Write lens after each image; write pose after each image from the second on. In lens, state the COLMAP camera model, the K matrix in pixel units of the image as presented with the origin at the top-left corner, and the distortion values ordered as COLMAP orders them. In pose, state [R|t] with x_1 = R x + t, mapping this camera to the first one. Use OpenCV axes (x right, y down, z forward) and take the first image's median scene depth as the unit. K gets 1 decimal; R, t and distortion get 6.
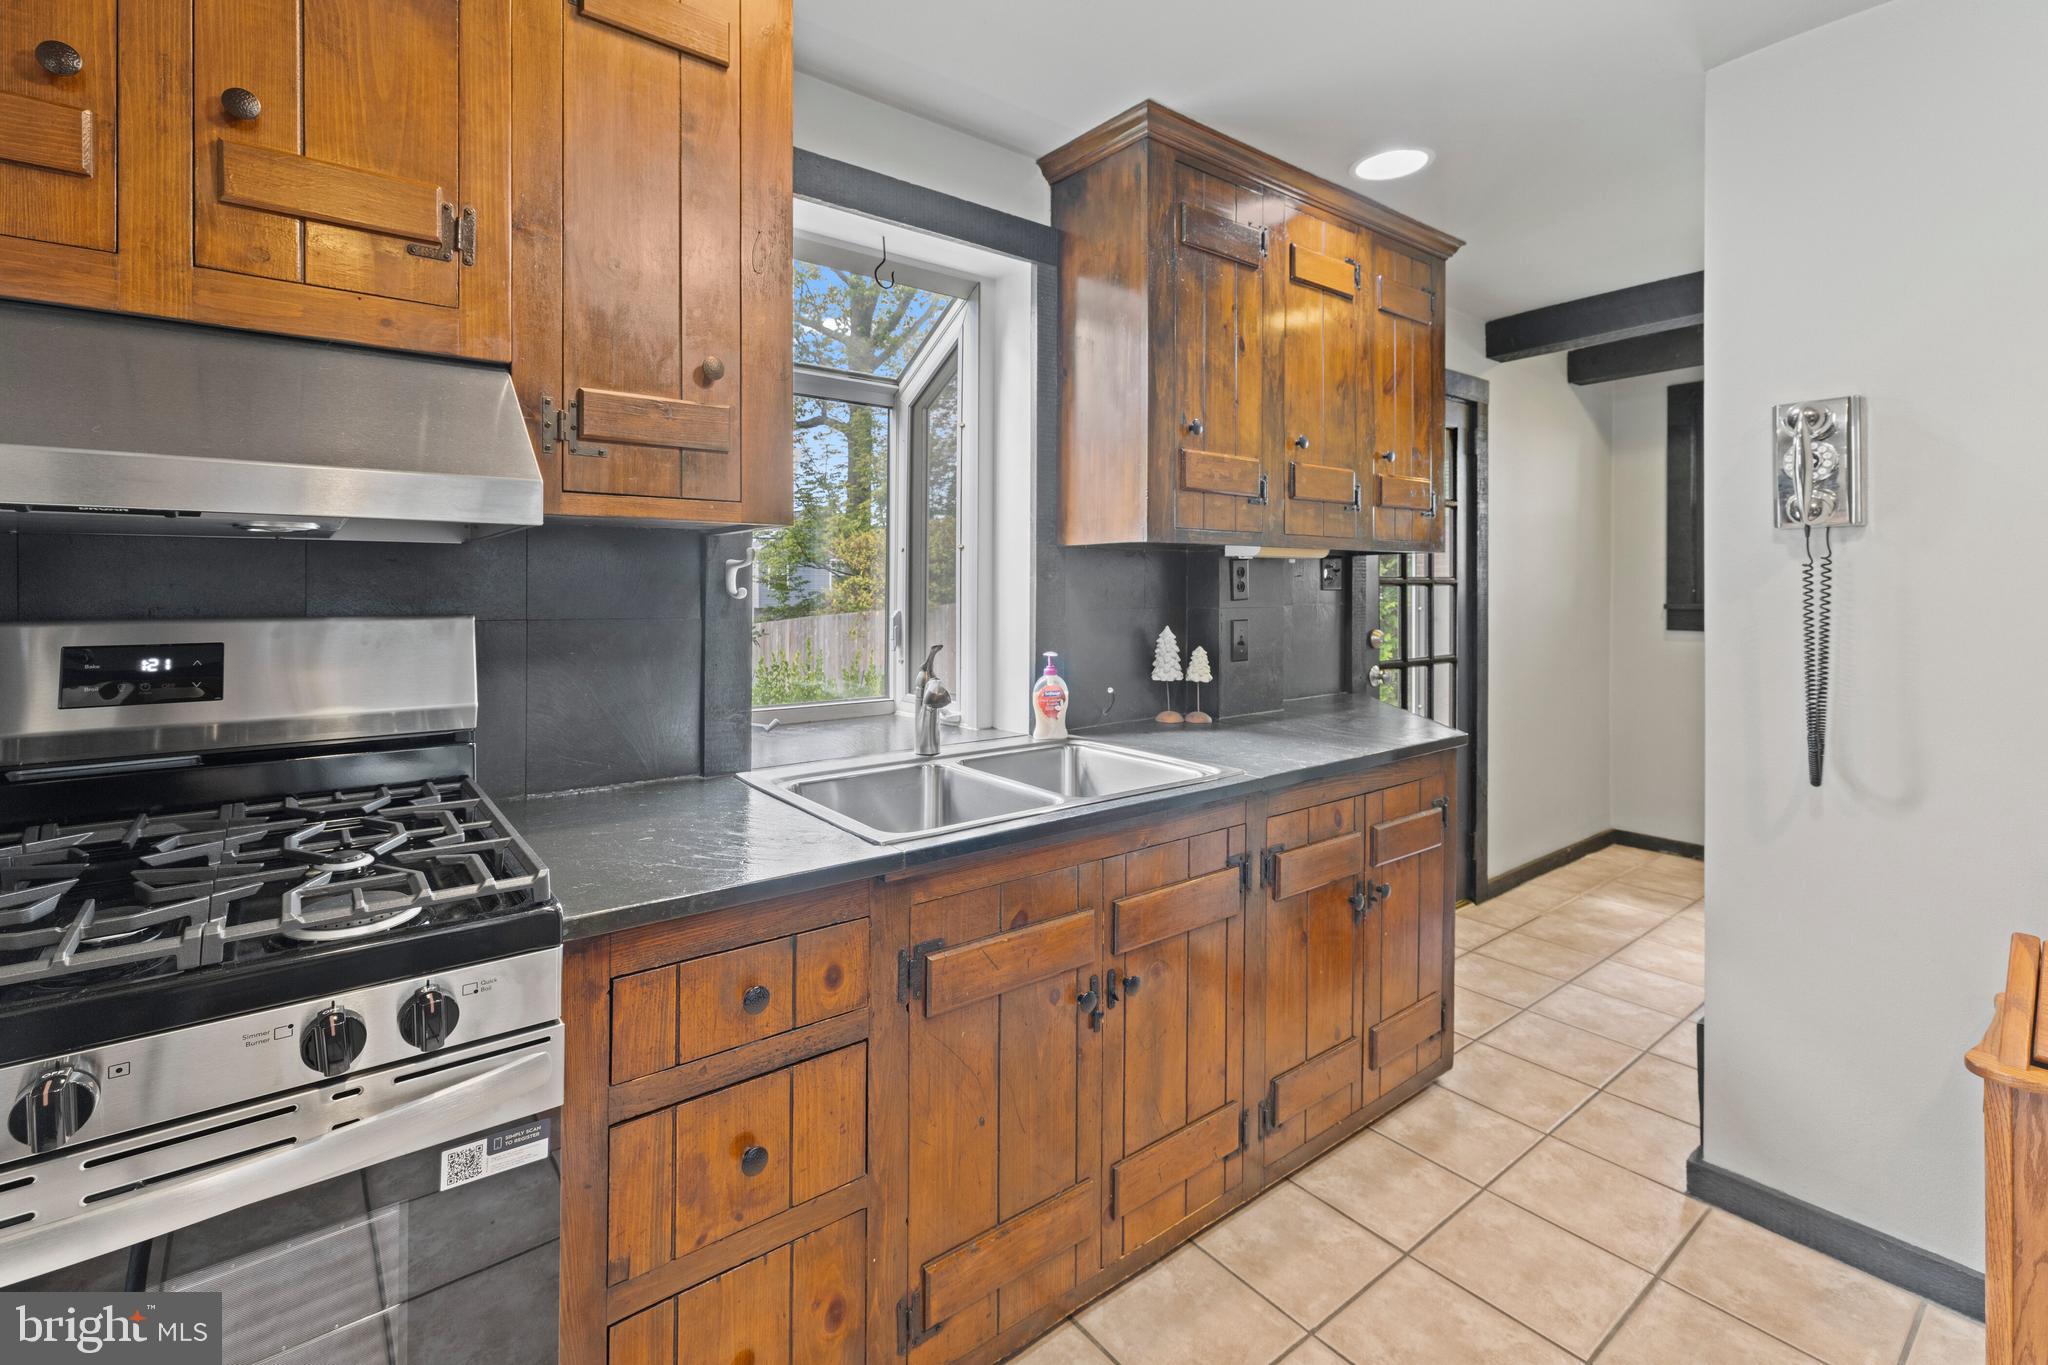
lens RADIAL K [[931.8, 0, 1021.2], [0, 931.8, 578.9], [0, 0, 1]] dist [-0.001397, 0.001272]
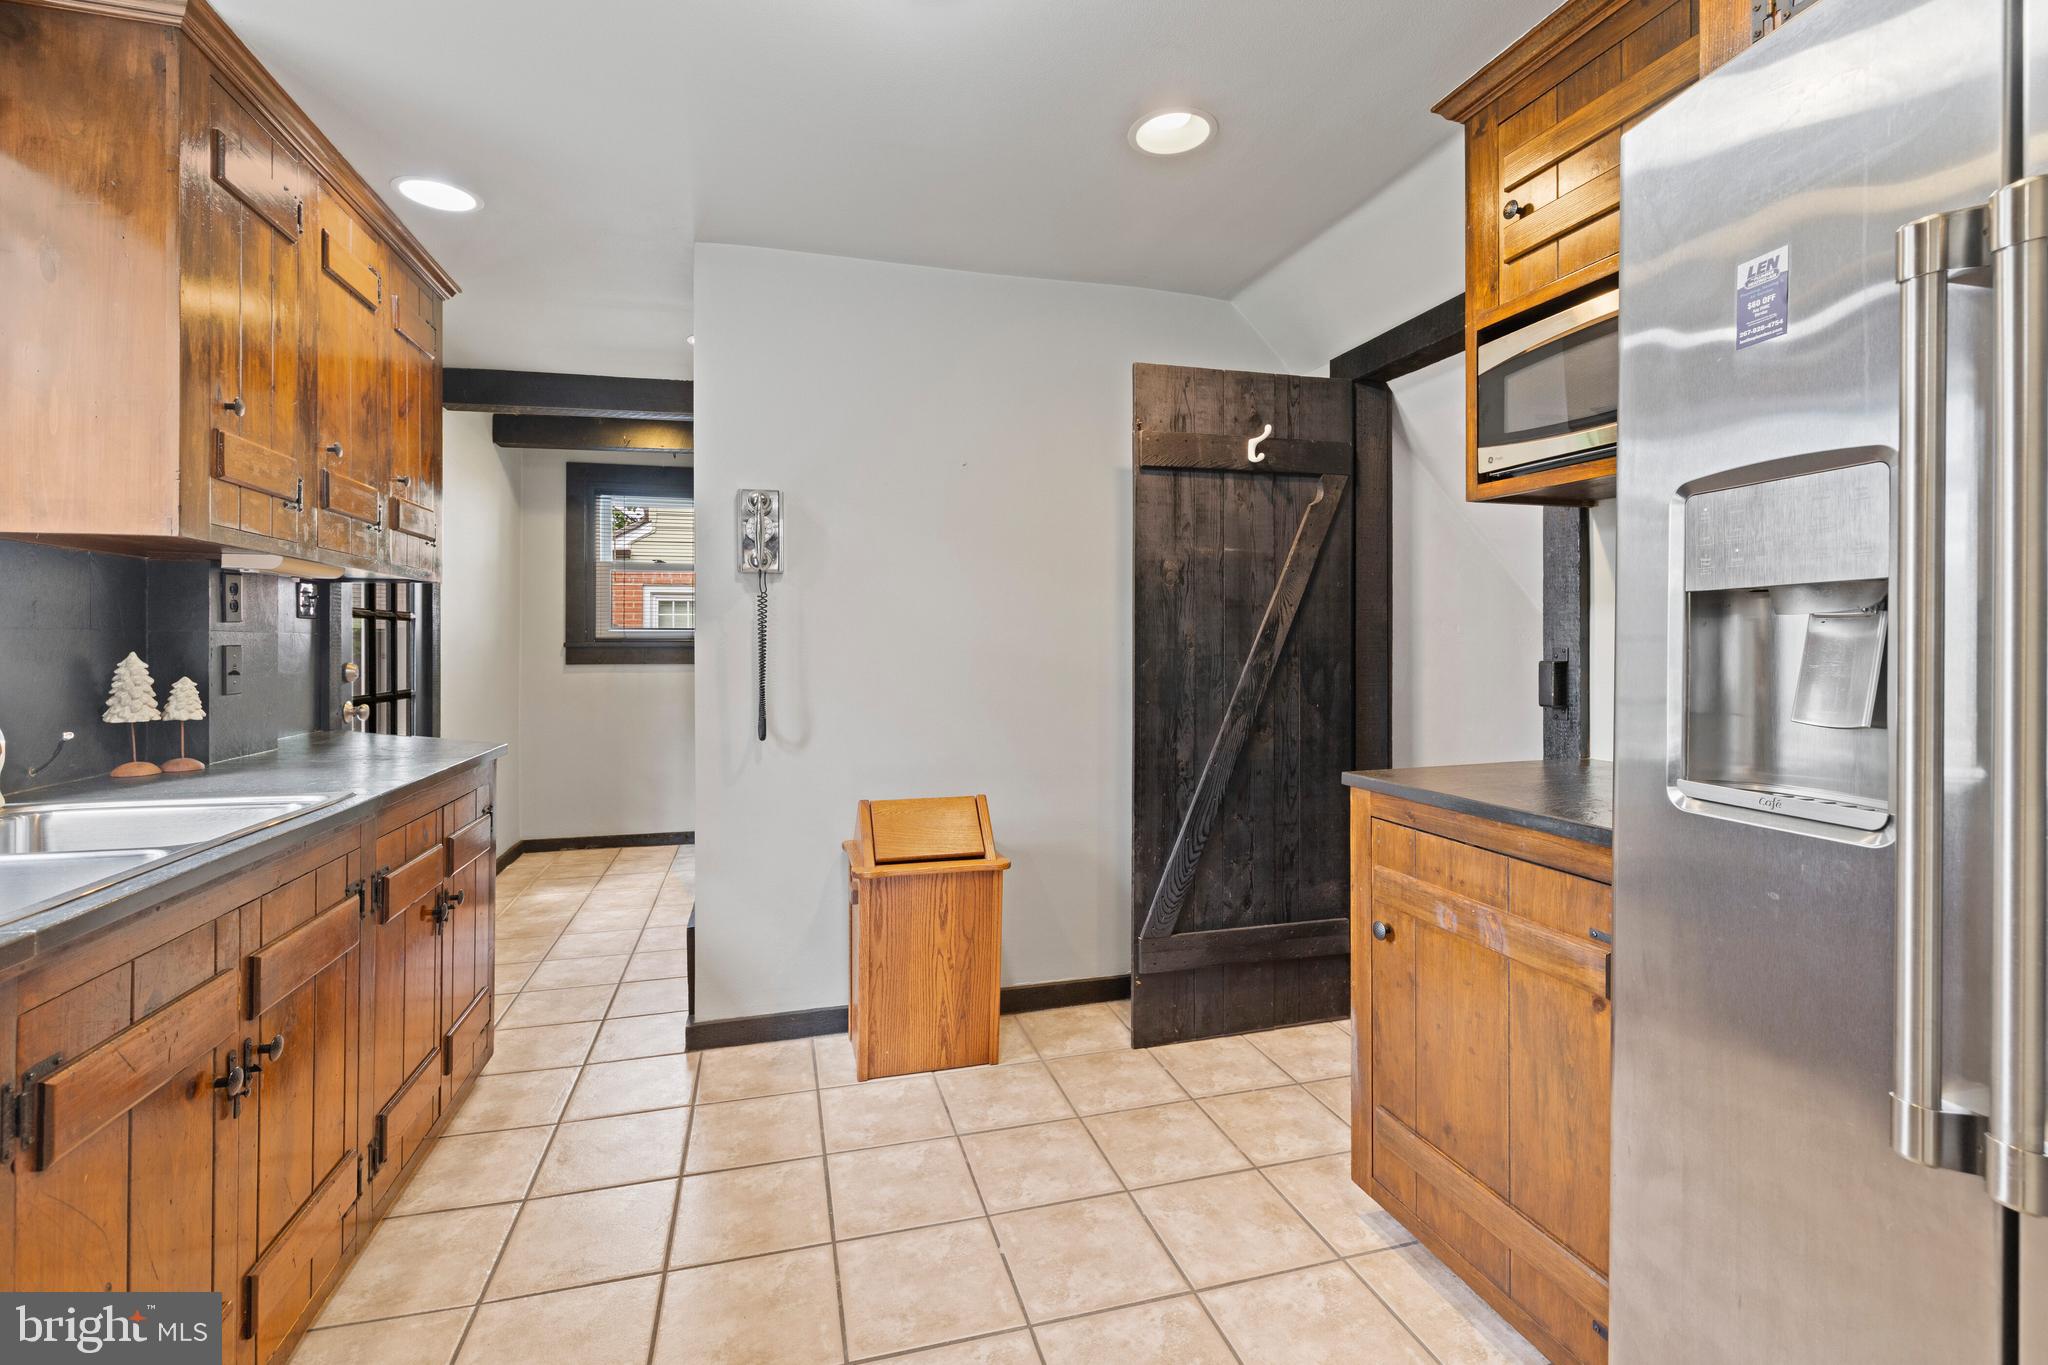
lens RADIAL K [[877.5, 0, 1022.8], [0, 877.5, 642.9], [0, 0, 1]] dist [0.000016, 0.000013]
pose [[0.377311, -0.004145, 0.926077, -0.253812], [0.001871, 0.999991, 0.003713, 0.044183], [-0.926085, 0.000331, 0.377315, 0.042720]]
